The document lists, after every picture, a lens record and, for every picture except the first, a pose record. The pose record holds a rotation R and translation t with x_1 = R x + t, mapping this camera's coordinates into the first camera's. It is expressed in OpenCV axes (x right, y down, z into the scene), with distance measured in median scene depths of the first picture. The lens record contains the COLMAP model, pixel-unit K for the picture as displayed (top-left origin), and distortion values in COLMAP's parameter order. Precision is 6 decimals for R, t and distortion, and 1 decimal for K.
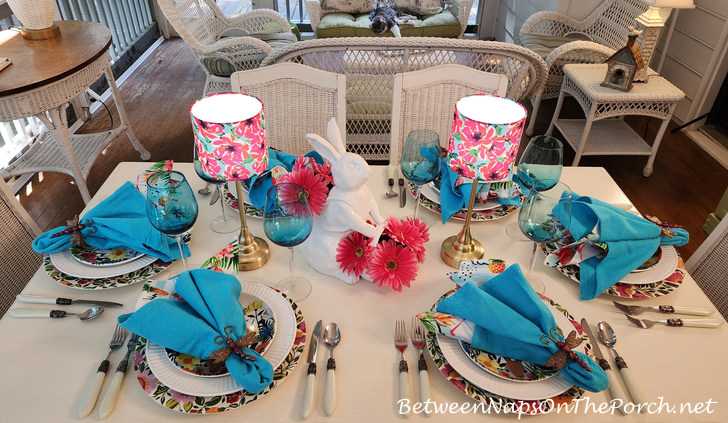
lens RADIAL K [[505.3, 0, 356.8], [0, 505.3, 209.2], [0, 0, 1]] dist [0.042176, 0.000243]
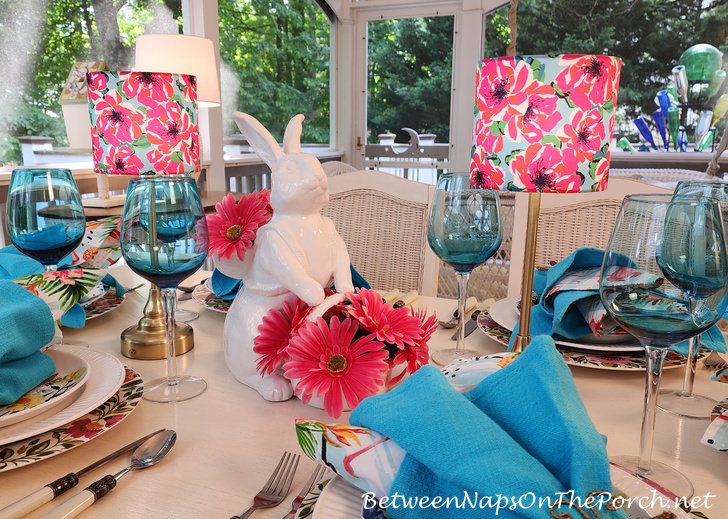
lens RADIAL K [[620.7, 0, 347.7], [0, 620.7, 256.8], [0, 0, 1]] dist [0.019529, -0.013347]
pose [[0.911552, 0.072773, -0.404694, 0.354726], [-0.228854, 0.907475, -0.352298, 0.253479], [0.341613, 0.413754, 0.843865, 0.486098]]
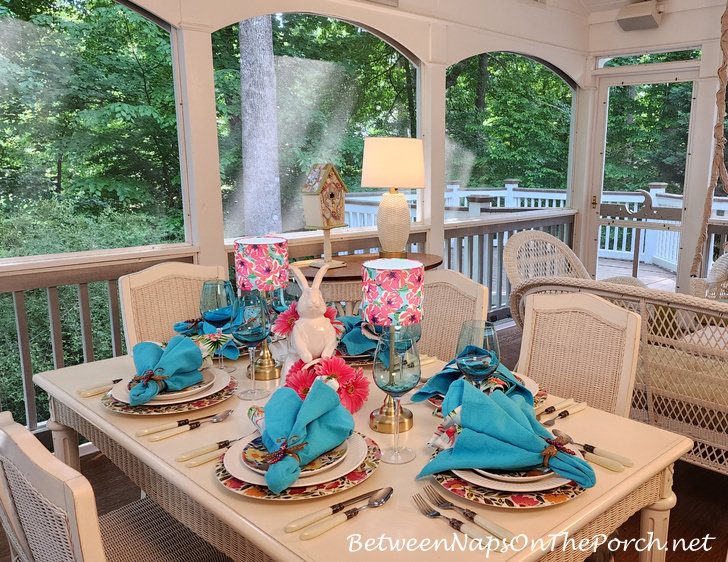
lens RADIAL K [[645.3, 0, 433.5], [0, 645.3, 292.7], [0, 0, 1]] dist [0.075178, -0.065529]
pose [[0.720874, 0.138116, -0.679165, 1.319675], [-0.399039, 0.883932, -0.243787, 0.172081], [0.566664, 0.446753, 0.692317, 0.096422]]
